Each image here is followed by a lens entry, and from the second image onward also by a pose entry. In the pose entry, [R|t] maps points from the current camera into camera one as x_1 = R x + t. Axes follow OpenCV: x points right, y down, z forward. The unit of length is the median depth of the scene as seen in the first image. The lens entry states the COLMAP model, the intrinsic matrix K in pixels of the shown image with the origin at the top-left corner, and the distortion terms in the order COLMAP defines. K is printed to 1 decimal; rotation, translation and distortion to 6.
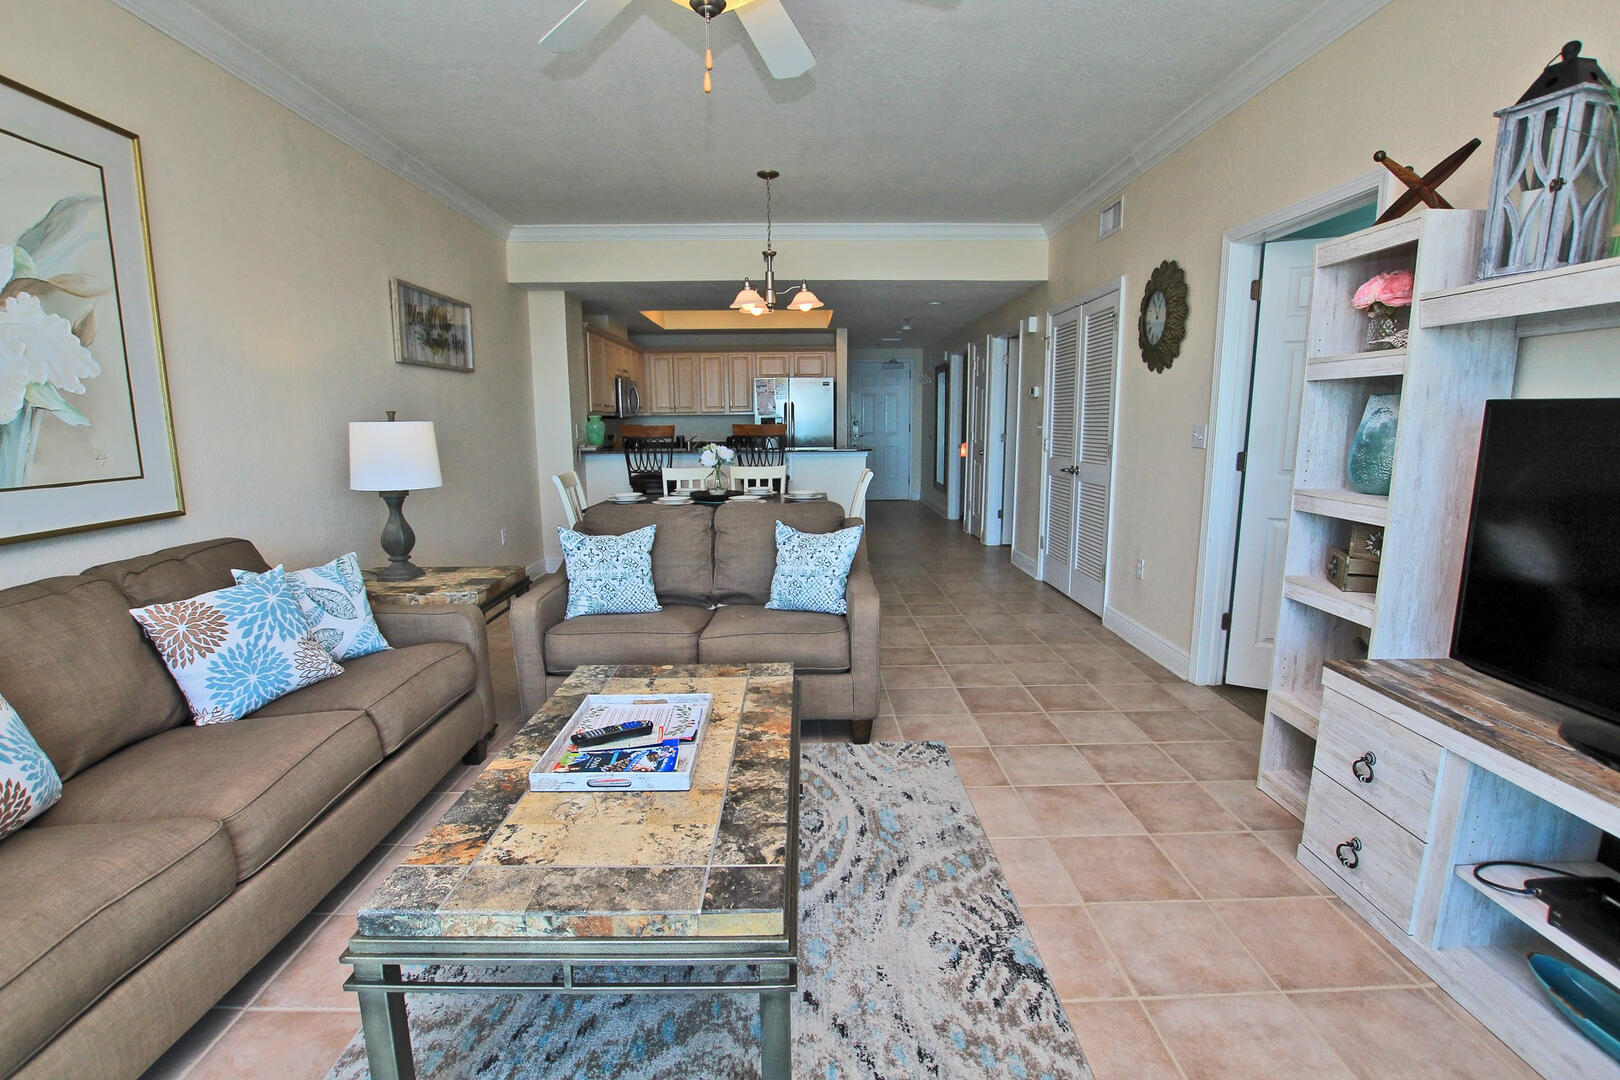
lens RADIAL K [[751.1, 0, 808.7], [0, 751.1, 547.2], [0, 0, 1]] dist [-0.033976, 0.005046]
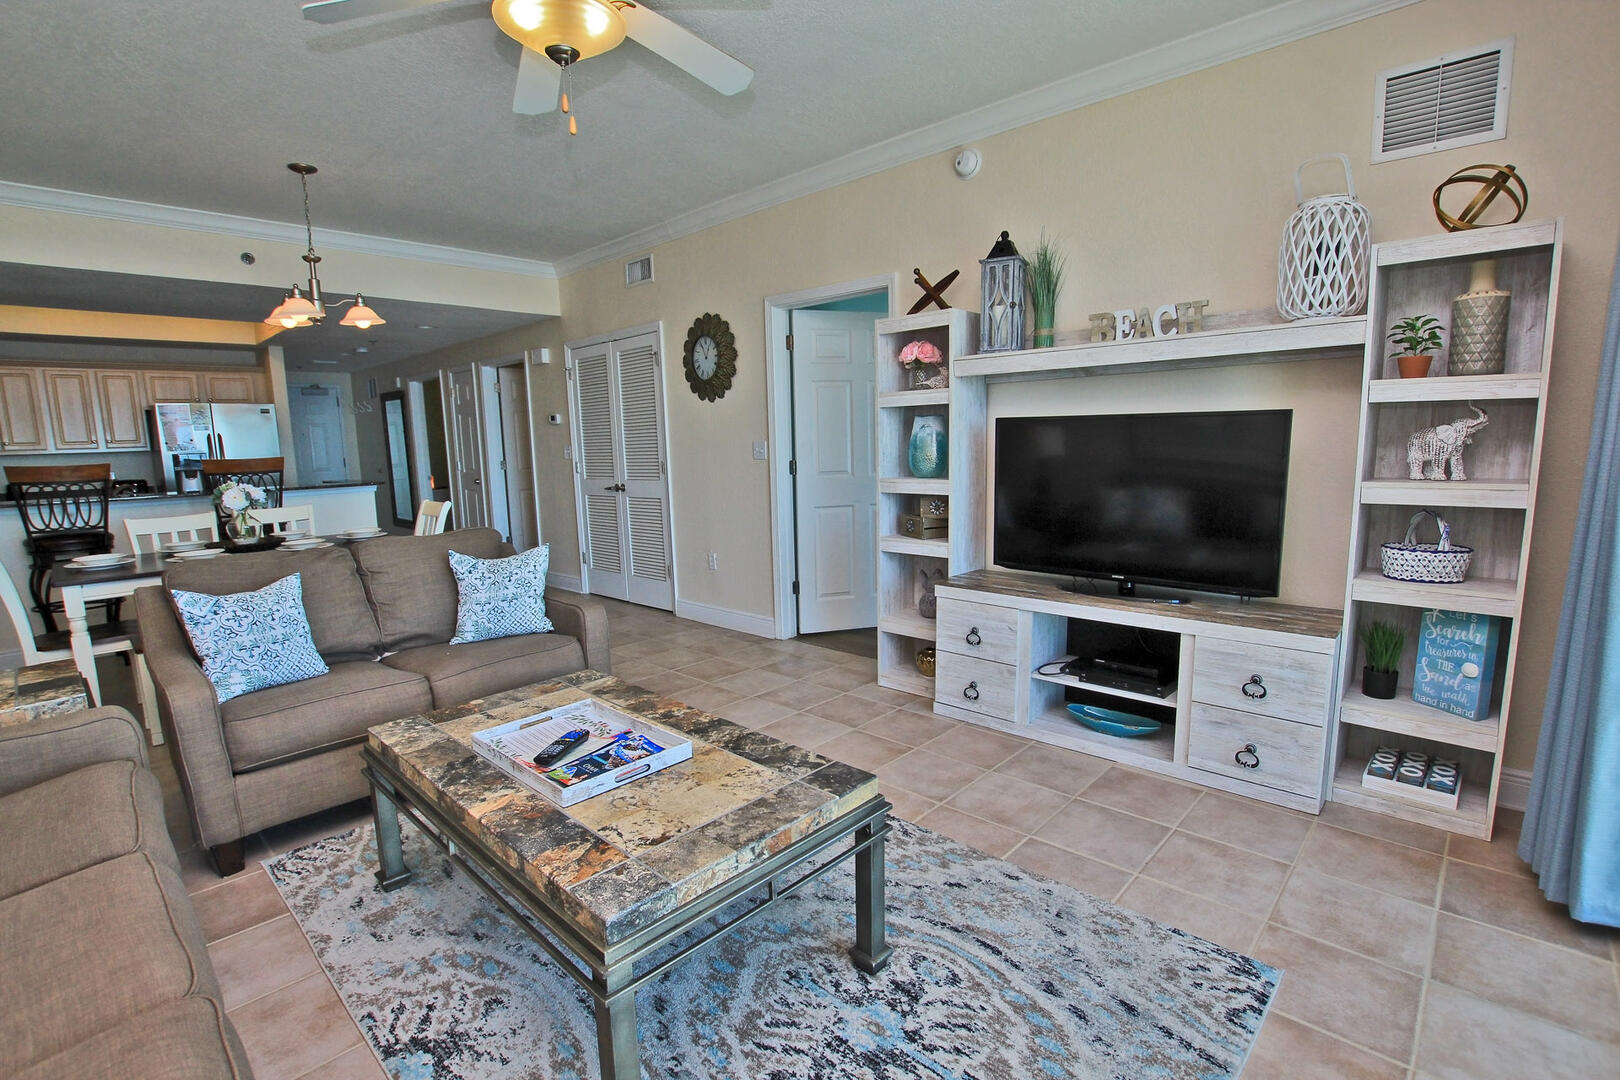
lens RADIAL K [[751.1, 0, 808.7], [0, 751.1, 546.5], [0, 0, 1]] dist [-0.033976, 0.005046]
pose [[0.698181, -0.113115, 0.706928, -0.547864], [0.142522, 0.989635, 0.017592, 0.010372], [-0.701591, 0.088471, 0.707066, 0.032304]]
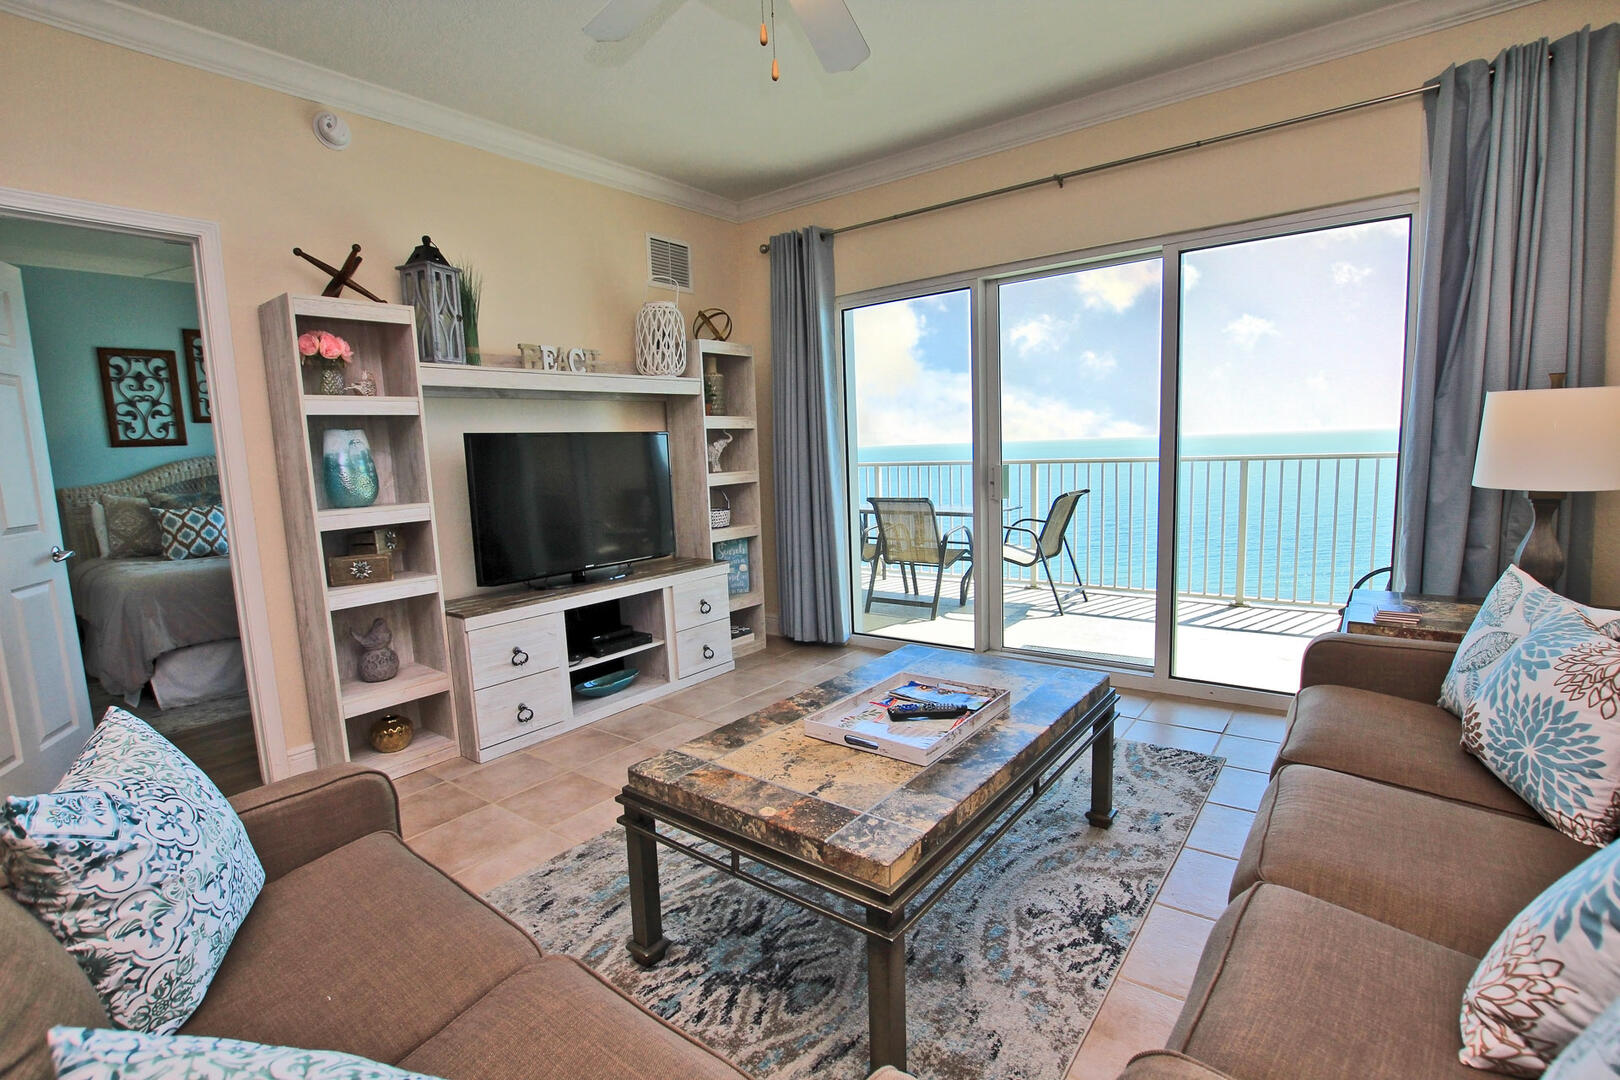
lens RADIAL K [[751.1, 0, 808.6], [0, 751.1, 547.6], [0, 0, 1]] dist [-0.033976, 0.005046]
pose [[-0.780886, -0.045311, 0.623028, -0.599804], [0.150777, 0.954205, 0.258376, -0.204509], [-0.606204, 0.295701, -0.738294, 1.400038]]
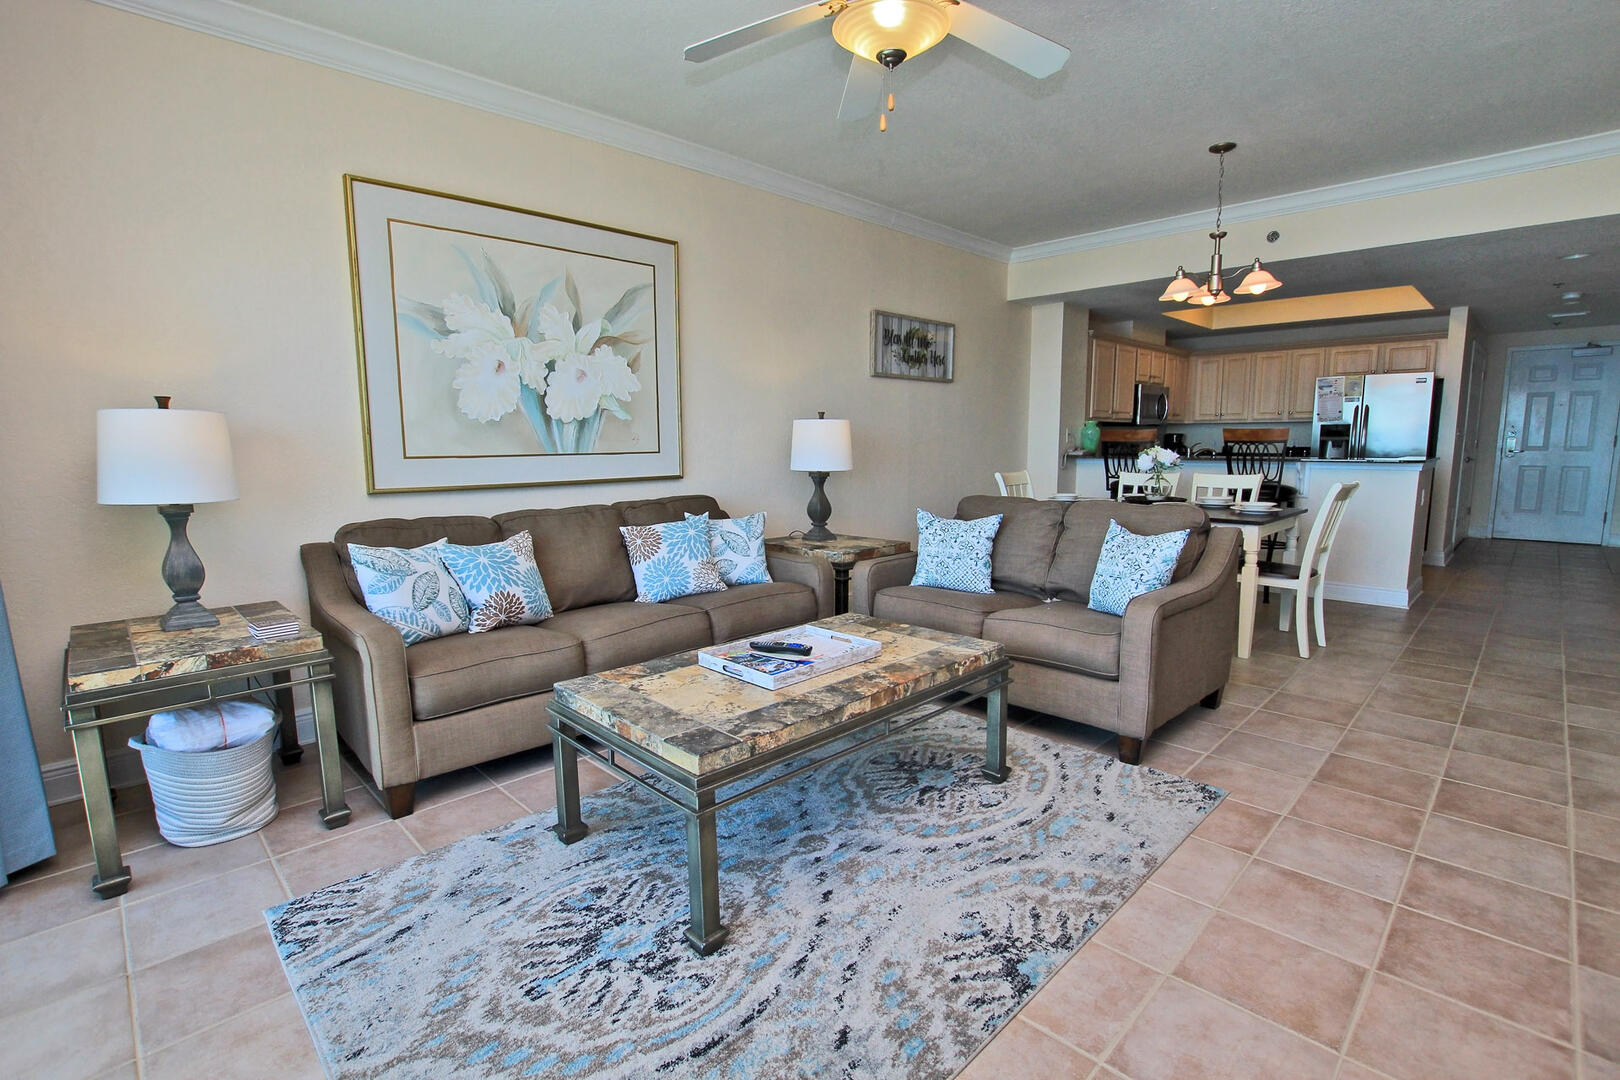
lens RADIAL K [[751.1, 0, 809.9], [0, 751.1, 546.5], [0, 0, 1]] dist [-0.033976, 0.005046]
pose [[0.691163, 0.103376, -0.715267, 0.532195], [-0.118379, 0.992543, 0.029060, 0.024088], [0.712938, 0.064588, 0.698247, 0.089450]]
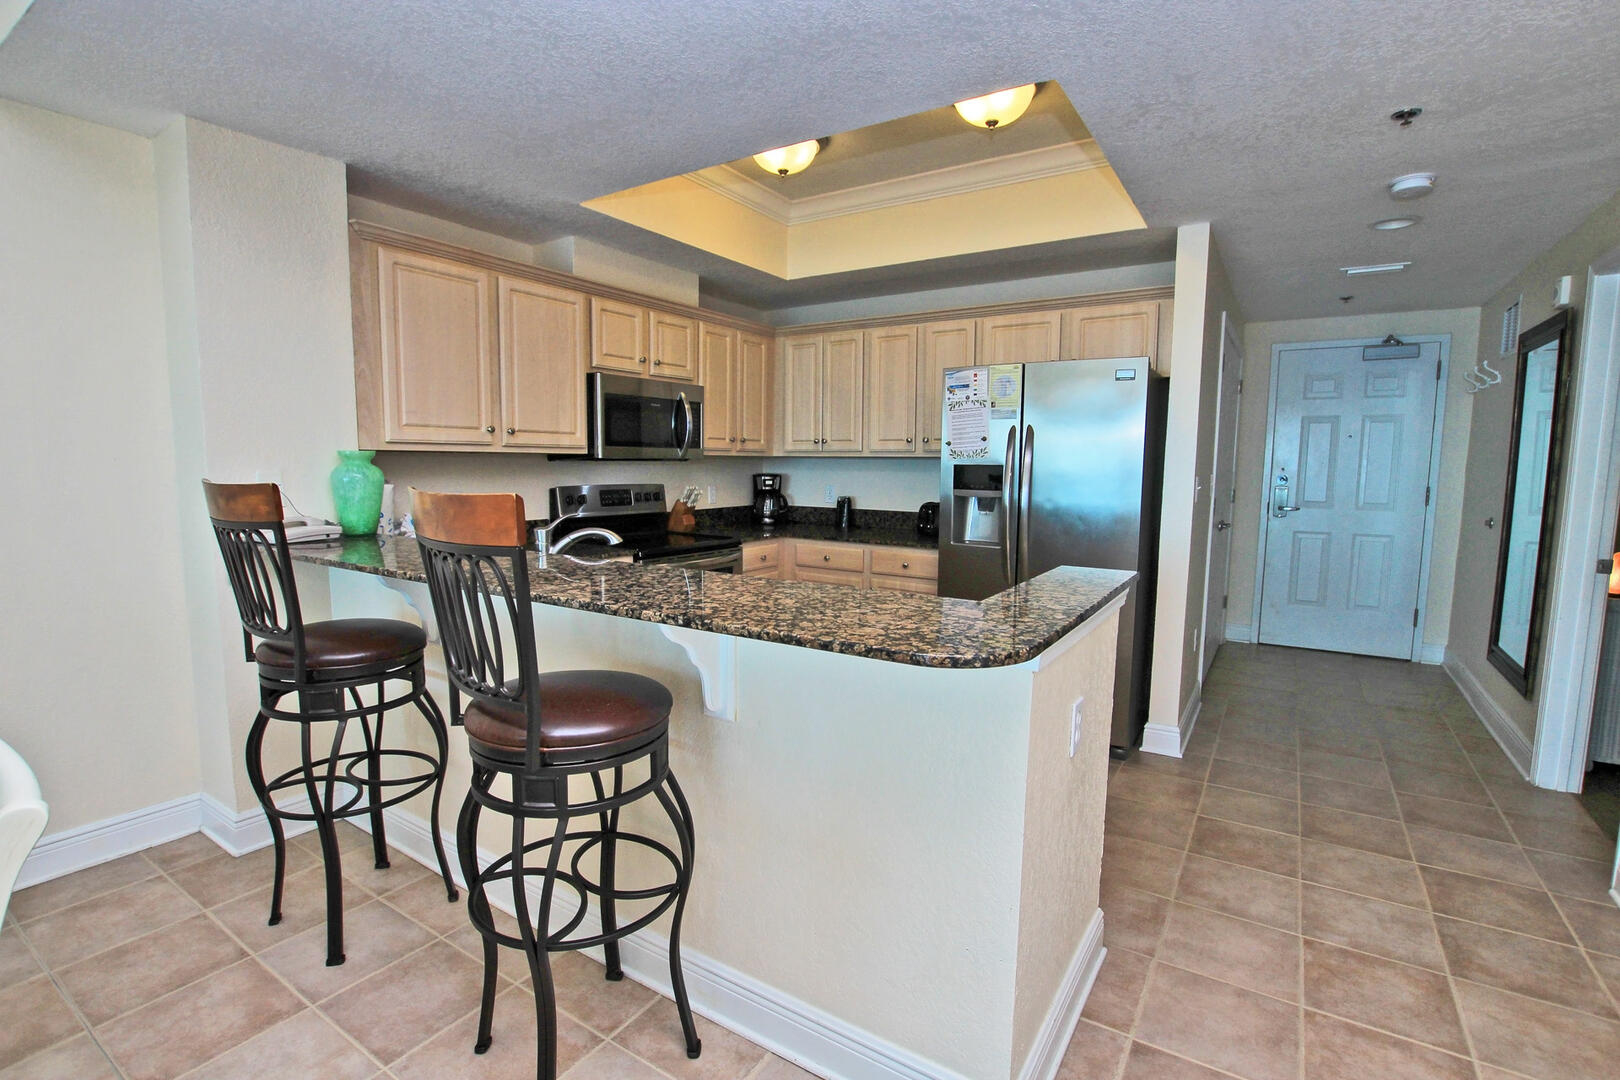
lens RADIAL K [[751.1, 0, 804.9], [0, 751.1, 545.0], [0, 0, 1]] dist [-0.033976, 0.005046]
pose [[0.827041, 0.076357, -0.556931, 0.370135], [-0.110246, 0.993524, -0.027500, -0.390790], [0.551225, 0.084143, 0.830103, 2.238426]]
